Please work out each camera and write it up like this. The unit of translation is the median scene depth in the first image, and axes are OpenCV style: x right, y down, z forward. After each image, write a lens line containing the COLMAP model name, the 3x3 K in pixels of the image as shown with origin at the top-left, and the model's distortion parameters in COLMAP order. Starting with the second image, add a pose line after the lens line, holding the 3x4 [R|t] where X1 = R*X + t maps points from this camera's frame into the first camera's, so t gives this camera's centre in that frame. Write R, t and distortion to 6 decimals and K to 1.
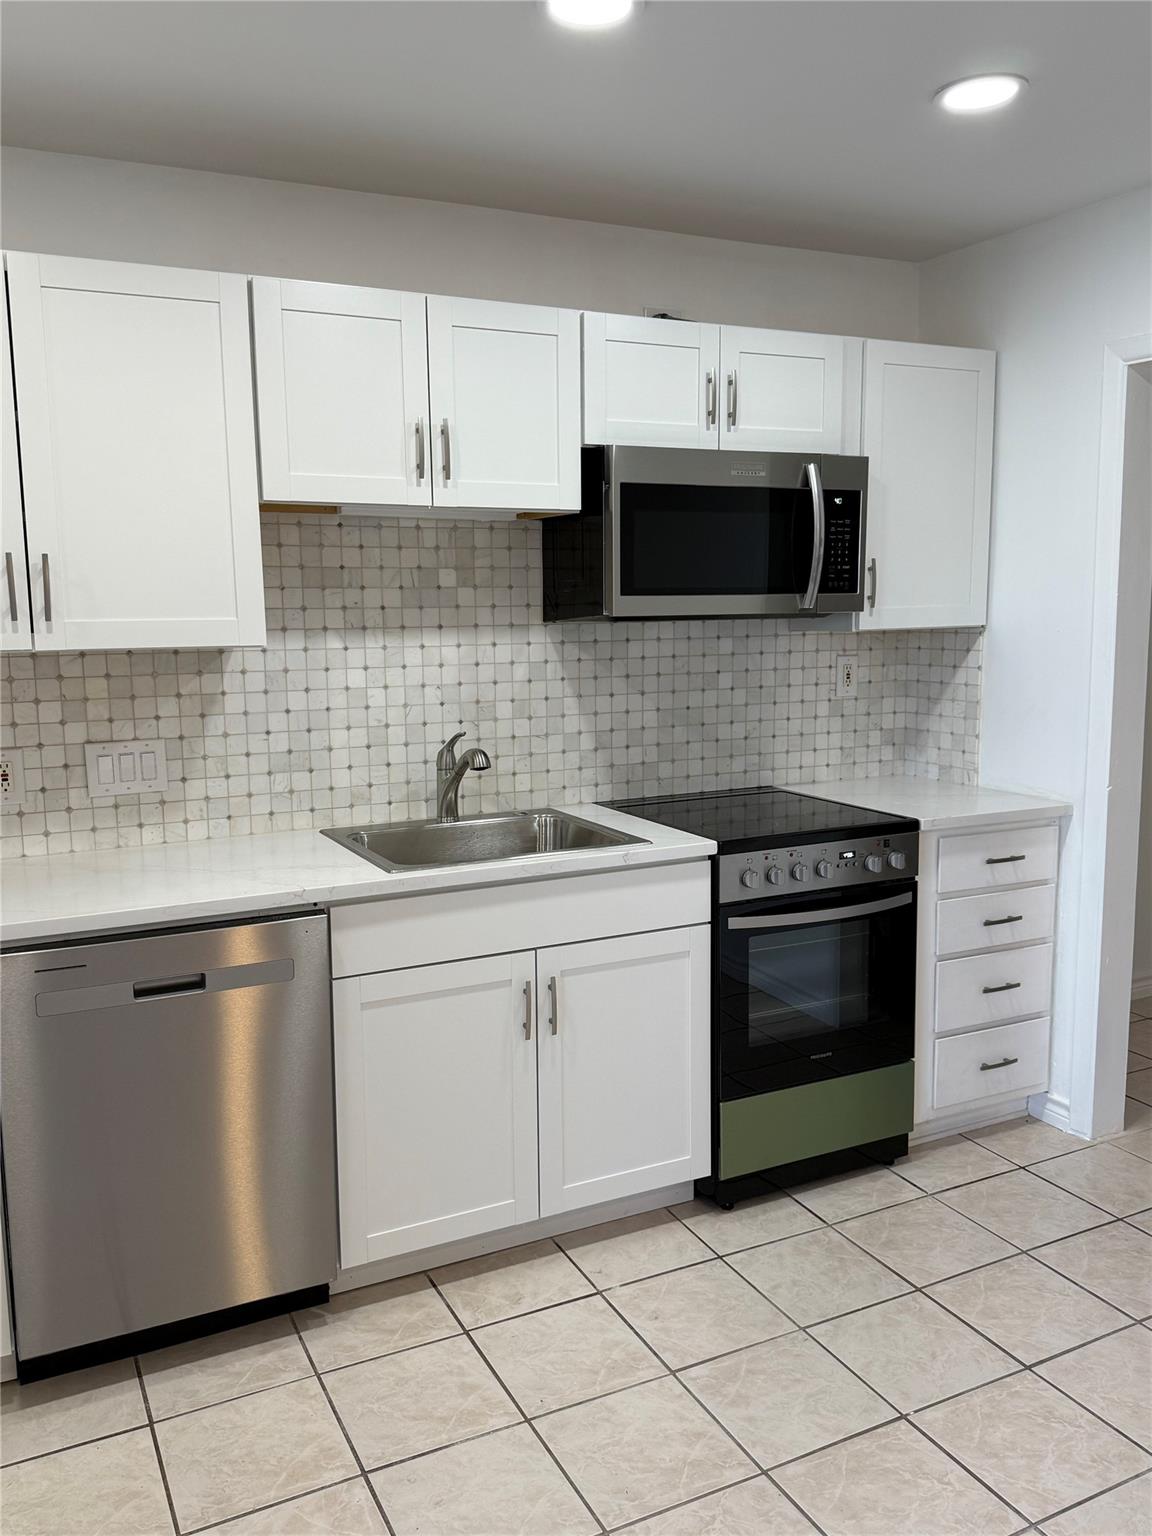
lens RADIAL K [[1240.3, 0, 578.5], [0, 1240.3, 773.4], [0, 0, 1]] dist [0.158517, -0.275224]
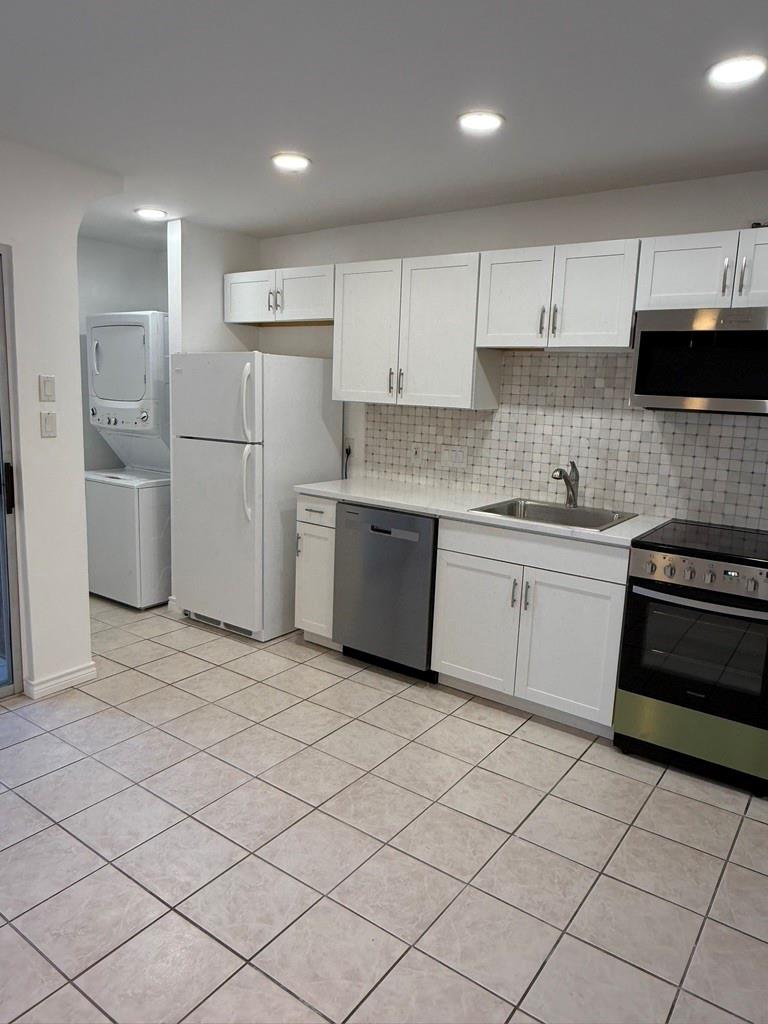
lens RADIAL K [[700.8, 0, 381.8], [0, 700.8, 501.2], [0, 0, 1]] dist [0.002079, -0.001391]
pose [[0.458028, 0.175825, -0.871376, 0.691752], [-0.165869, 0.979933, 0.110542, -0.040890], [0.873326, 0.093903, 0.478000, 0.203289]]
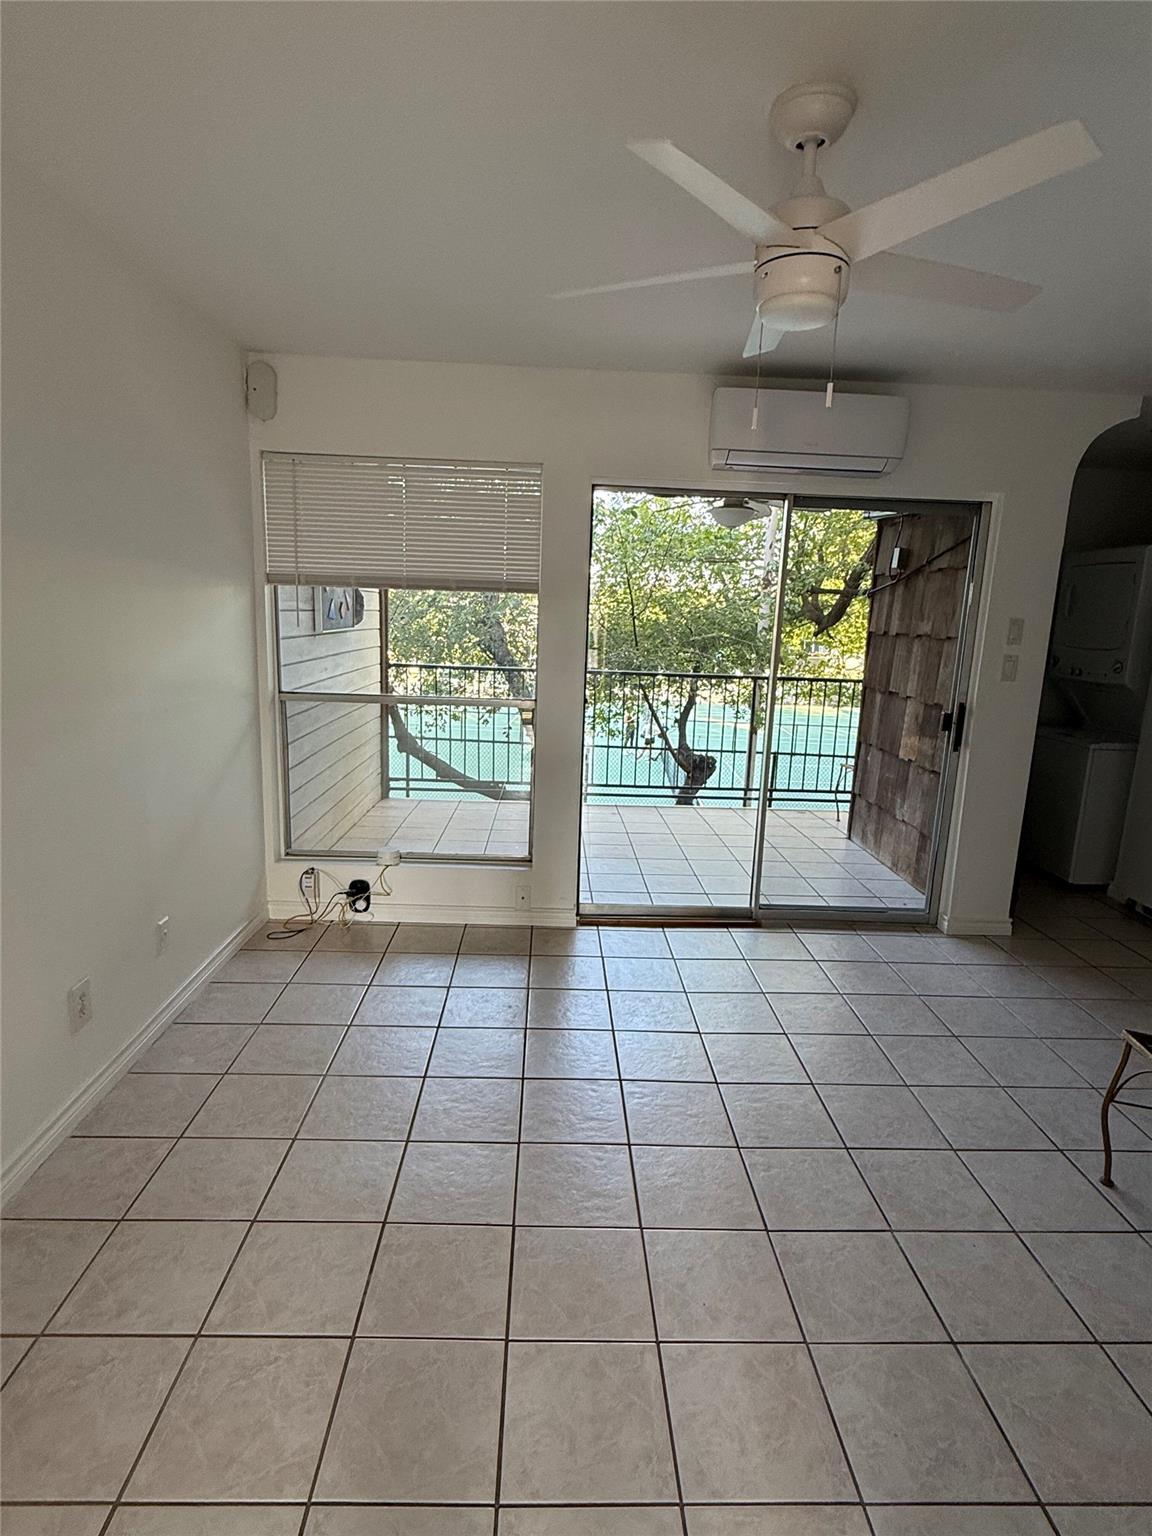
lens RADIAL K [[805.5, 0, 576.0], [0, 805.5, 768.0], [0, 0, 1]] dist [-0.001149, -0.000153]
pose [[-0.425199, 0.179000, -0.887223, 0.876446], [-0.153289, 0.951847, 0.265501, -0.033569], [0.892025, 0.248892, -0.377286, 0.176497]]
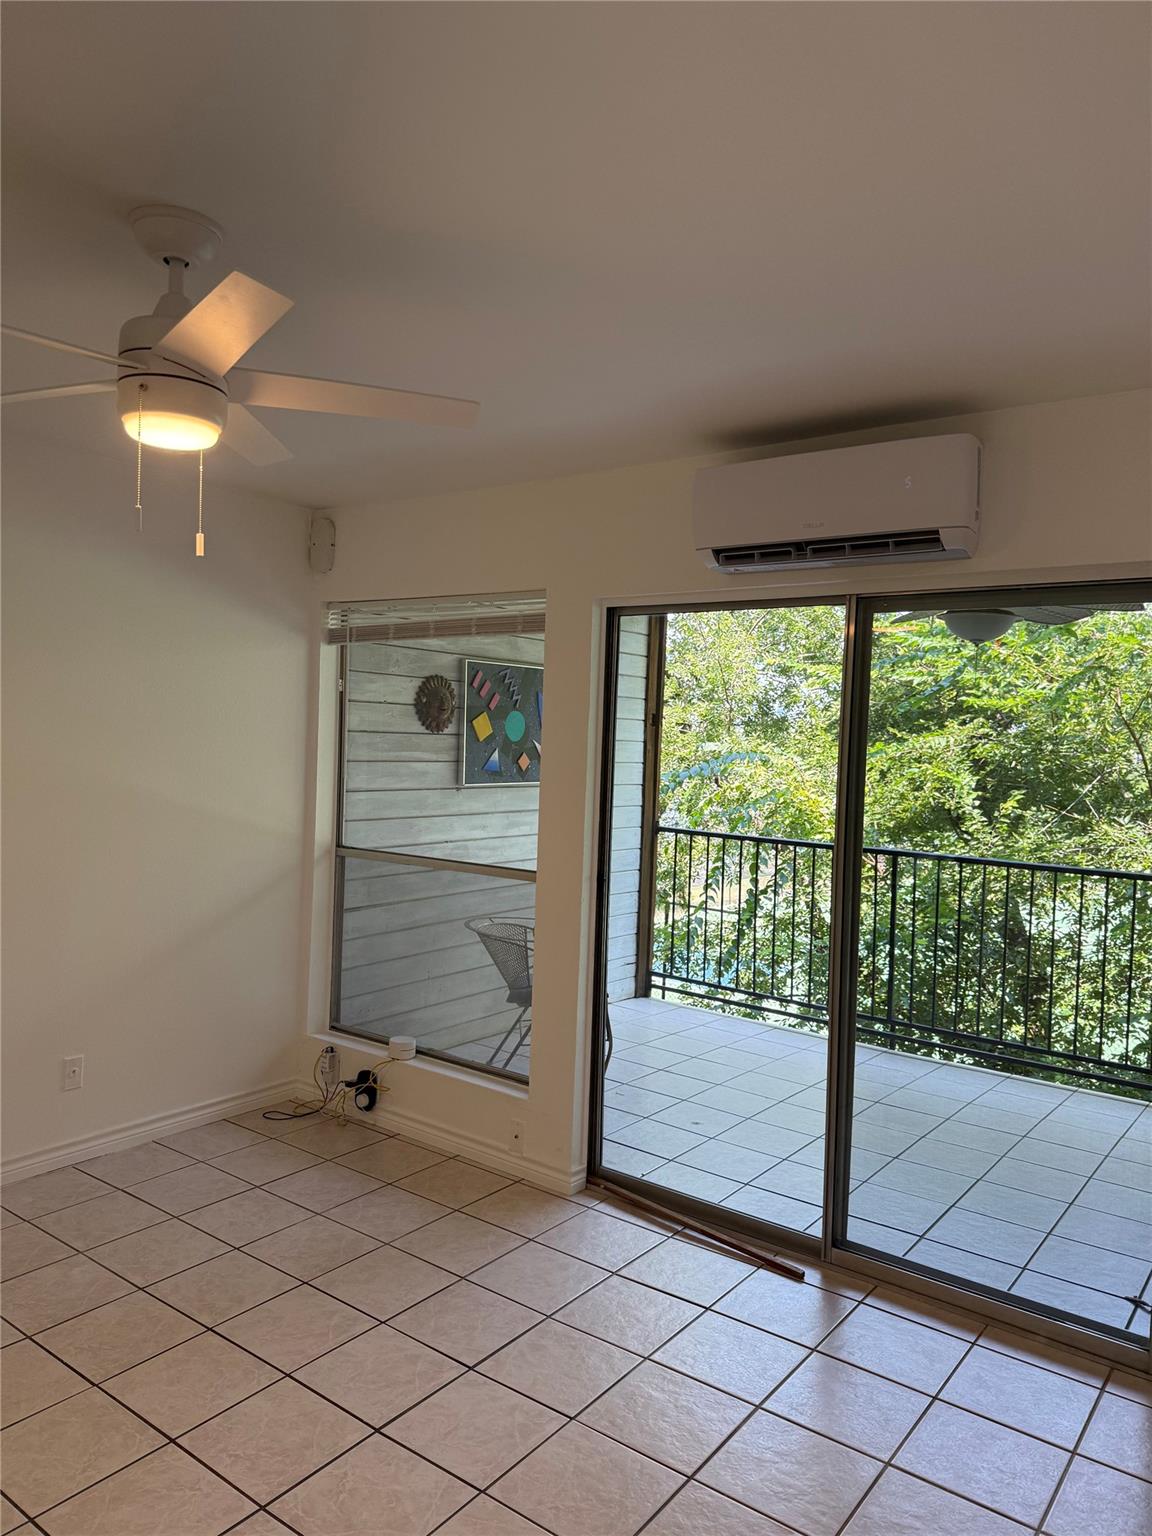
lens RADIAL K [[1075.6, 0, 565.0], [0, 1075.6, 771.1], [0, 0, 1]] dist [0.177576, -0.368045]
pose [[-0.897215, 0.003935, -0.441577, 0.397936], [-0.079327, 0.982258, 0.169932, -0.131264], [0.434411, 0.187494, -0.880984, 0.705678]]
